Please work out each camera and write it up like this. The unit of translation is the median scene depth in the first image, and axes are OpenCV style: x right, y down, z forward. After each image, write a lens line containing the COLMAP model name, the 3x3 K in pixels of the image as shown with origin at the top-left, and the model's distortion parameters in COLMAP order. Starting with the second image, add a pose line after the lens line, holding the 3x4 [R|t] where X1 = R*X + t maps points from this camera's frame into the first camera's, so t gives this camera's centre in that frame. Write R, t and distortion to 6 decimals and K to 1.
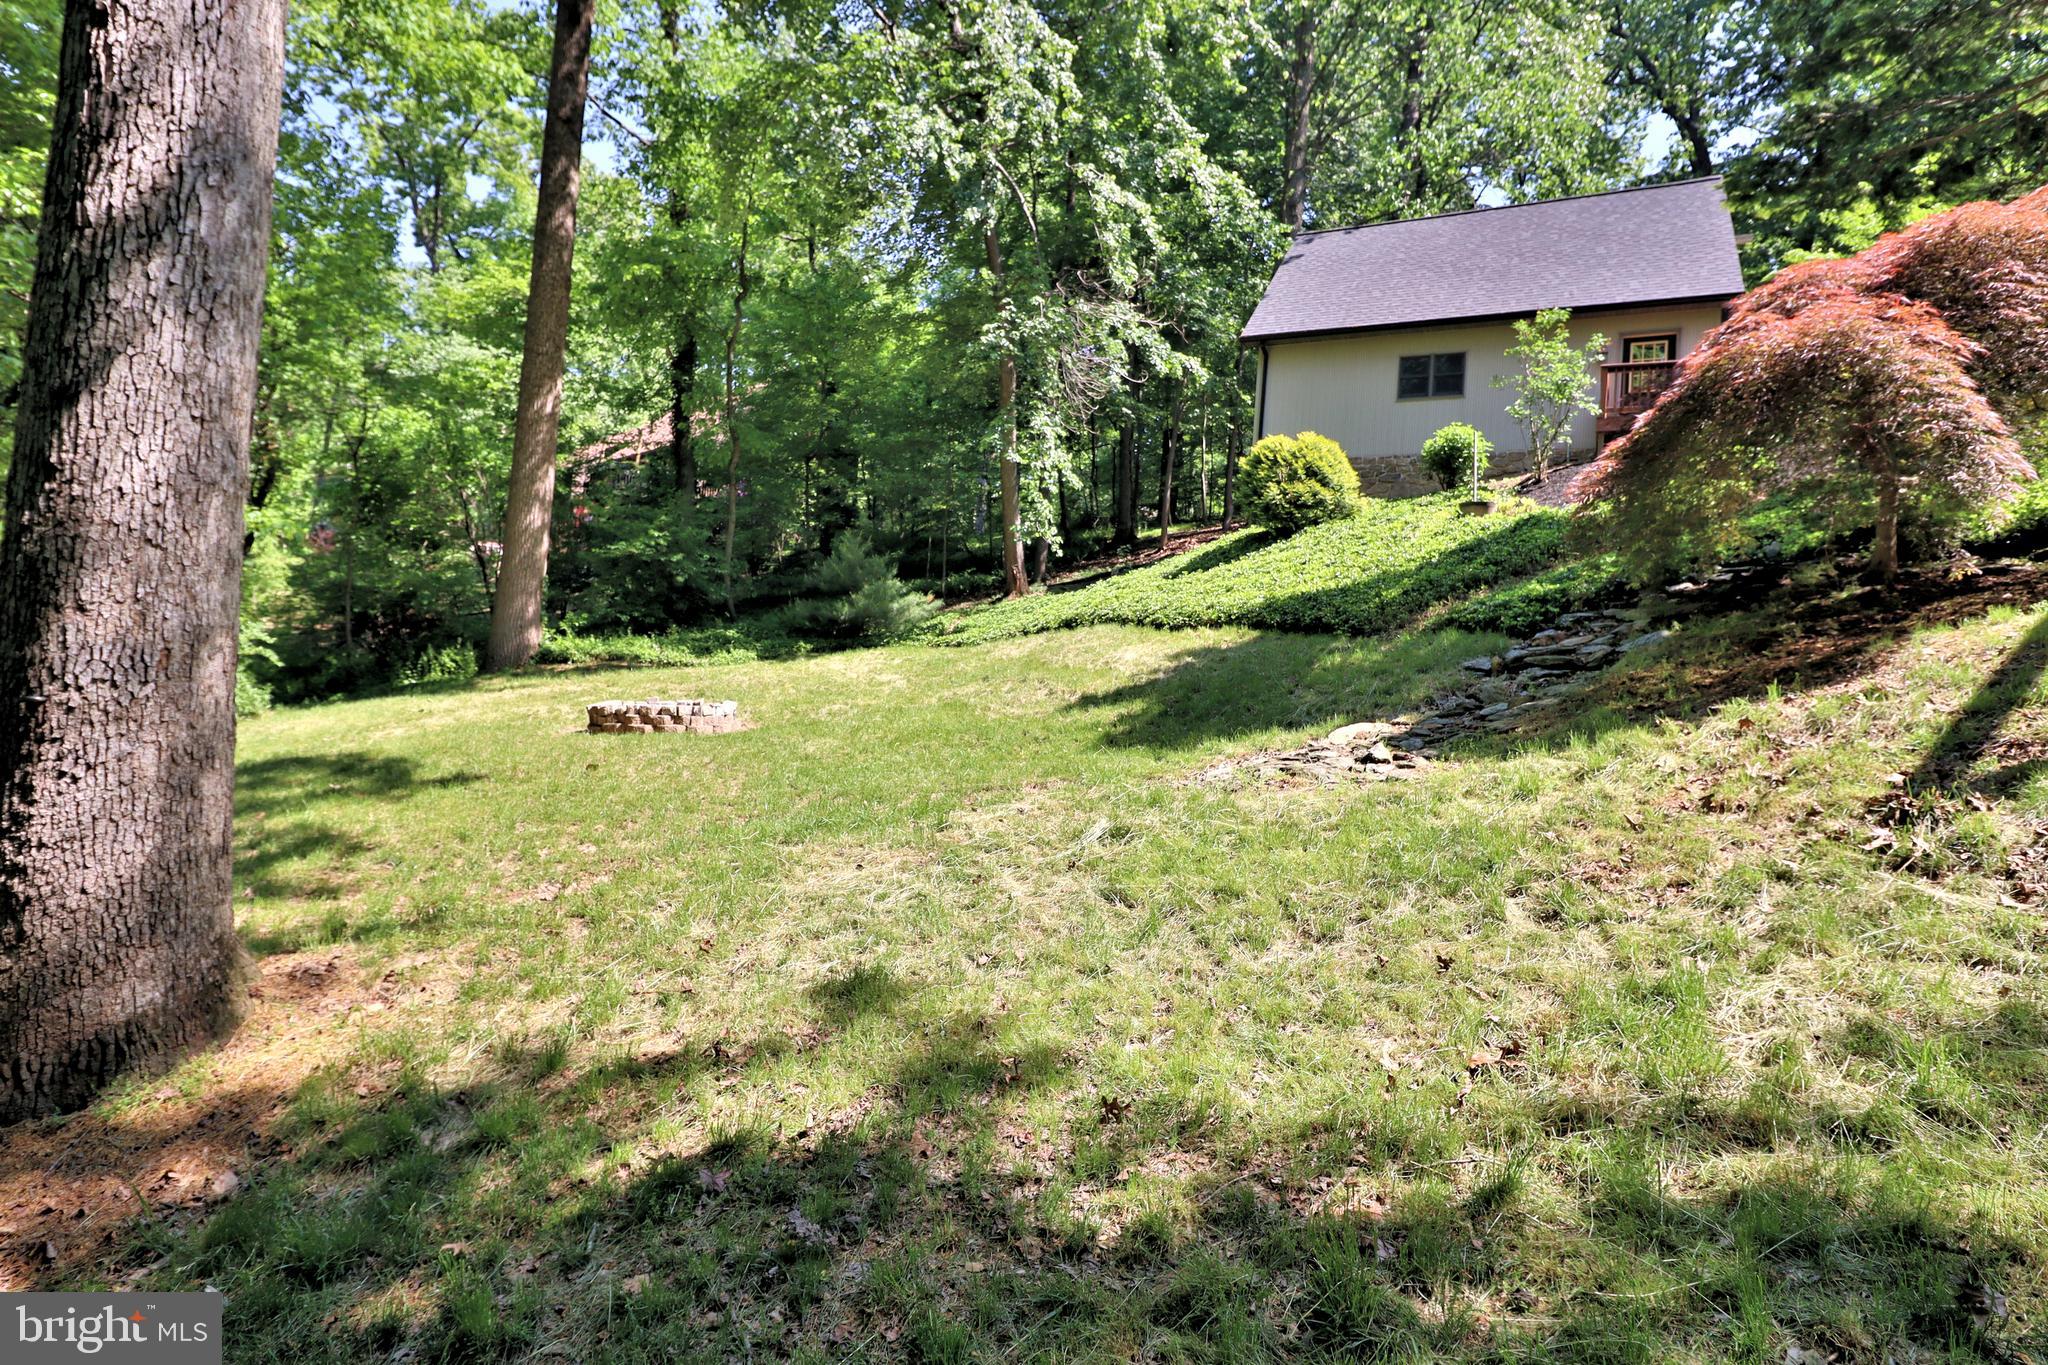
lens RADIAL K [[1054.7, 0, 1029.5], [0, 1054.7, 679.4], [0, 0, 1]] dist [-0.018379, -0.005588]
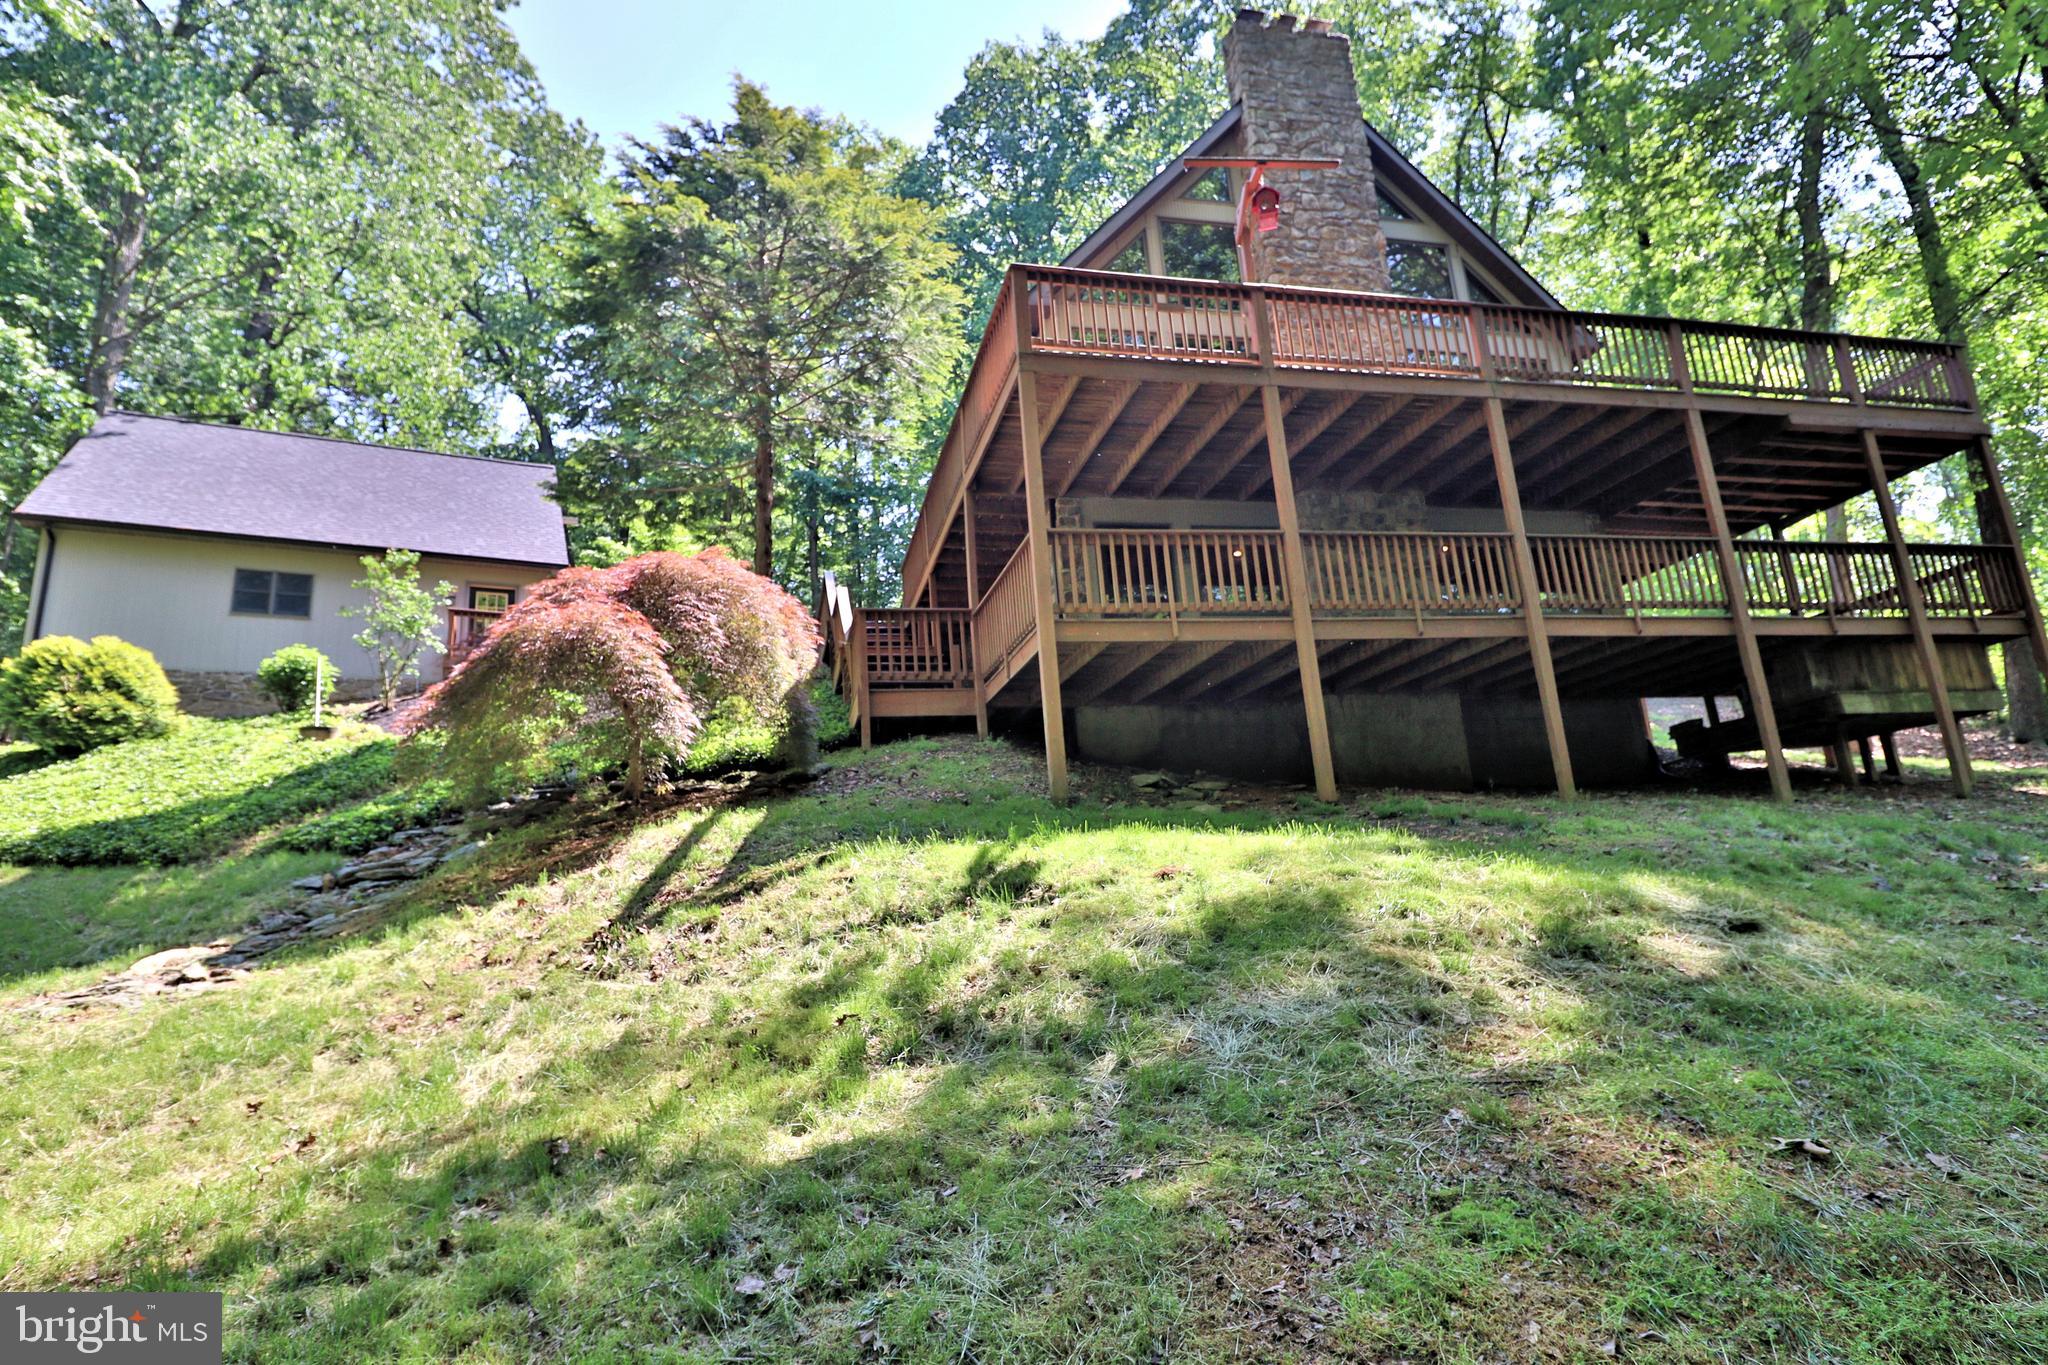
lens RADIAL K [[1054.7, 0, 1037.4], [0, 1054.7, 669.6], [0, 0, 1]] dist [-0.018379, -0.005588]
pose [[0.545613, 0.090803, 0.833103, -0.057353], [0.097443, 0.980496, -0.170685, 0.024005], [-0.832353, 0.174308, 0.526123, -0.174342]]
